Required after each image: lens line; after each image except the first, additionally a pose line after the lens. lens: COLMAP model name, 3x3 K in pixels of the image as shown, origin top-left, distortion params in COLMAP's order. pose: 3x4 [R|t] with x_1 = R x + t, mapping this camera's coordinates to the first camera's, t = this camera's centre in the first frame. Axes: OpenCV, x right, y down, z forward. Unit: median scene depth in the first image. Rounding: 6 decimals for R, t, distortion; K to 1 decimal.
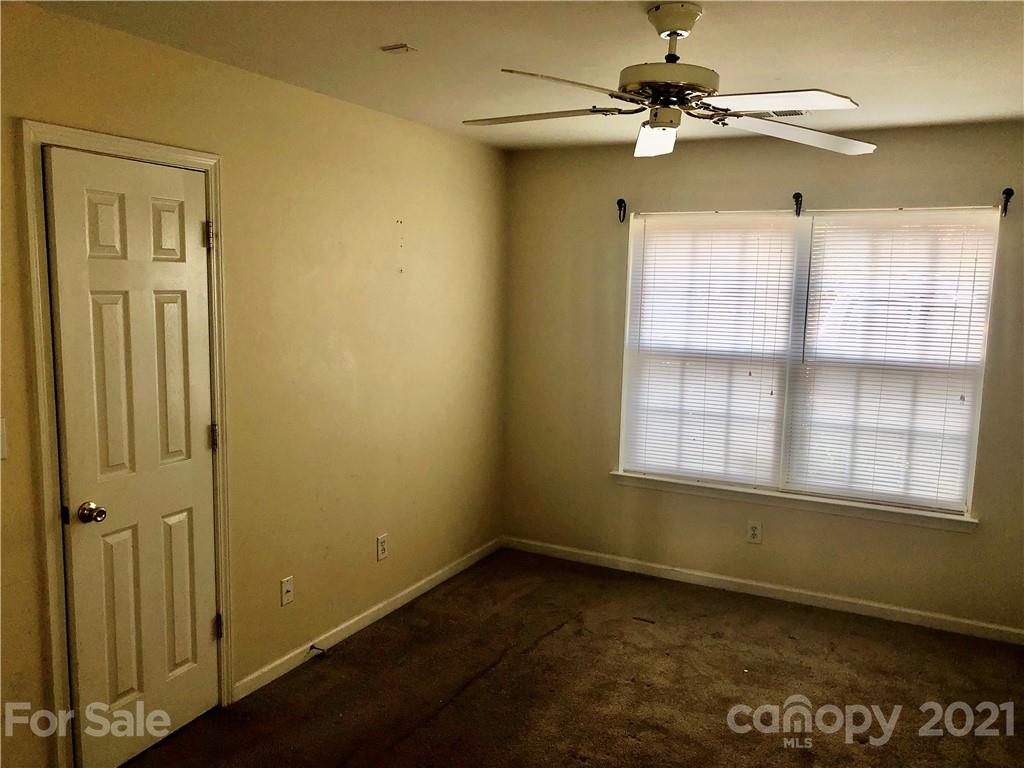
lens RADIAL K [[835.2, 0, 512.0], [0, 835.2, 384.0], [0, 0, 1]] dist [0.002687, 0.000204]
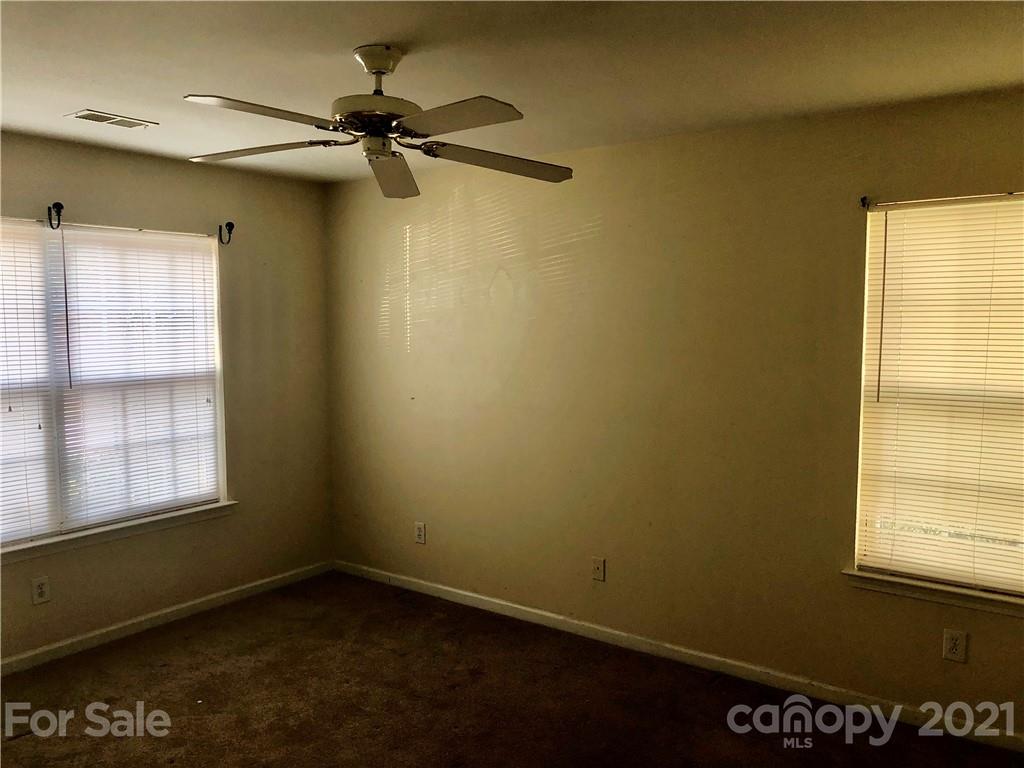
lens RADIAL K [[835.2, 0, 512.0], [0, 835.2, 384.0], [0, 0, 1]] dist [0.002687, 0.000204]
pose [[0.154824, -0.103019, 0.982556, -0.489761], [0.126508, 0.988428, 0.083701, -0.046186], [-0.979809, 0.111342, 0.166066, 0.379215]]
